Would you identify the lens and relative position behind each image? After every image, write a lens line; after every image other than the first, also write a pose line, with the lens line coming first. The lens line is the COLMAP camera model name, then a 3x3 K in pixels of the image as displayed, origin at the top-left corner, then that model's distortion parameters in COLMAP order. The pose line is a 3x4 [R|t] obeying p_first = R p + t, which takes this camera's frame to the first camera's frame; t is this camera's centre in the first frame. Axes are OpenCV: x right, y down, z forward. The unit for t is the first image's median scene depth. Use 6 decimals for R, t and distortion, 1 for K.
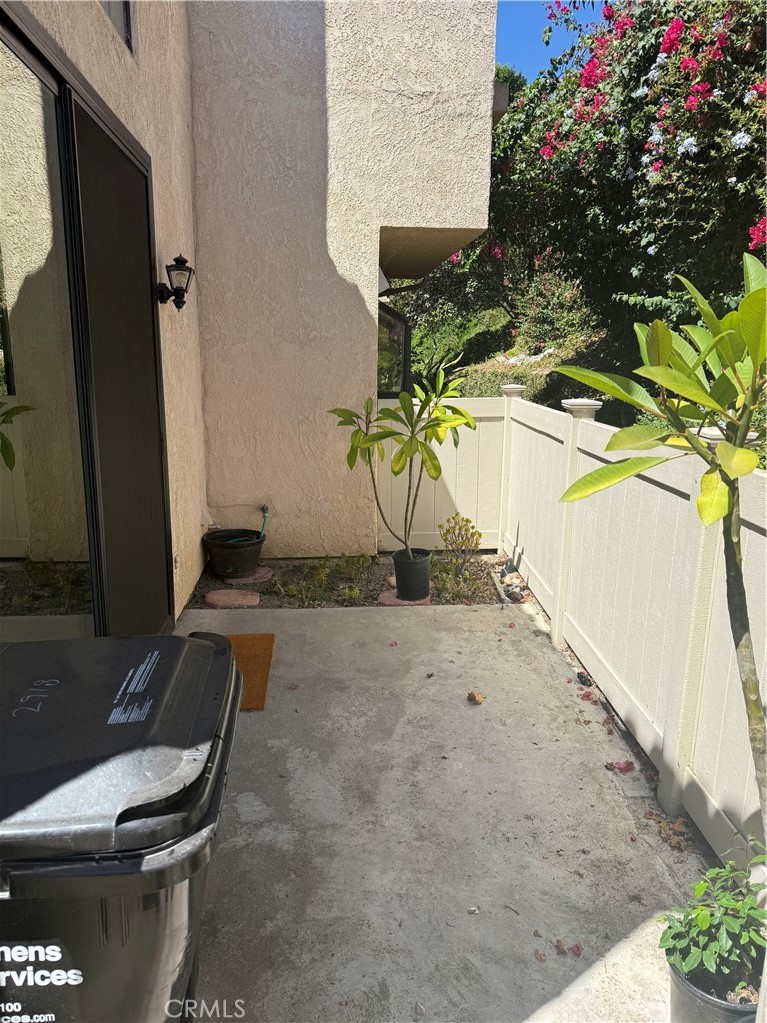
lens RADIAL K [[707.9, 0, 382.5], [0, 707.9, 509.3], [0, 0, 1]] dist [0.061106, -0.080905]
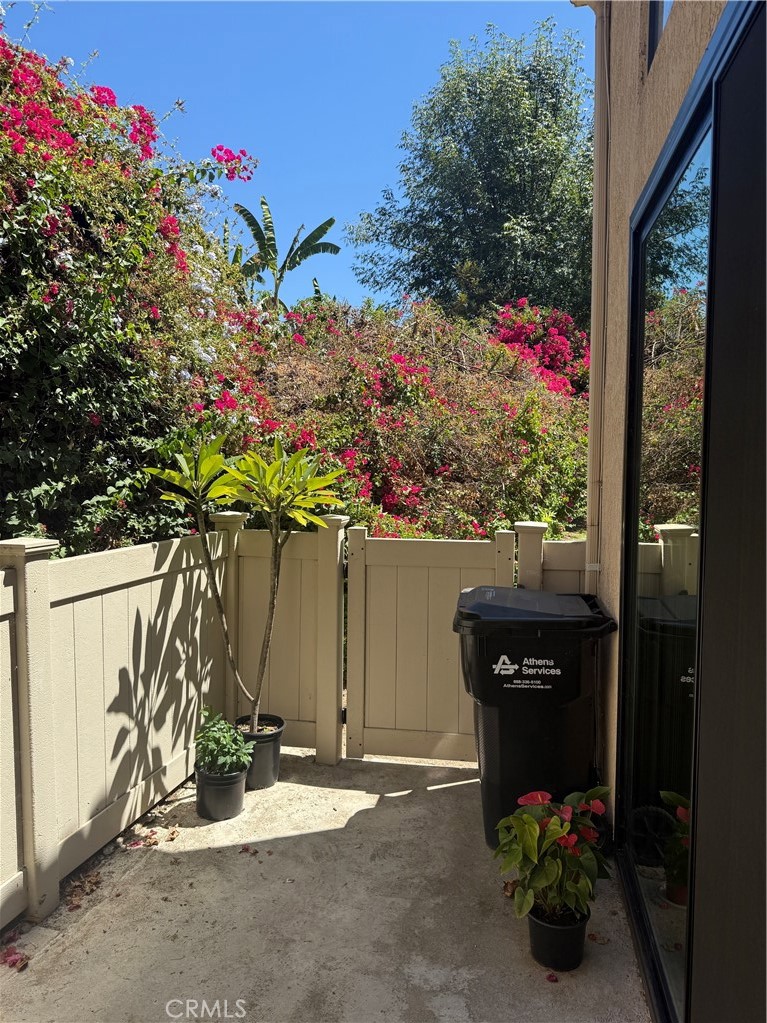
lens RADIAL K [[707.9, 0, 383.4], [0, 707.9, 510.7], [0, 0, 1]] dist [0.061106, -0.080905]
pose [[-0.960484, -0.034521, 0.276187, -0.358947], [0.045695, 0.959258, 0.278811, -0.435549], [-0.274560, 0.280414, -0.919774, 1.841034]]
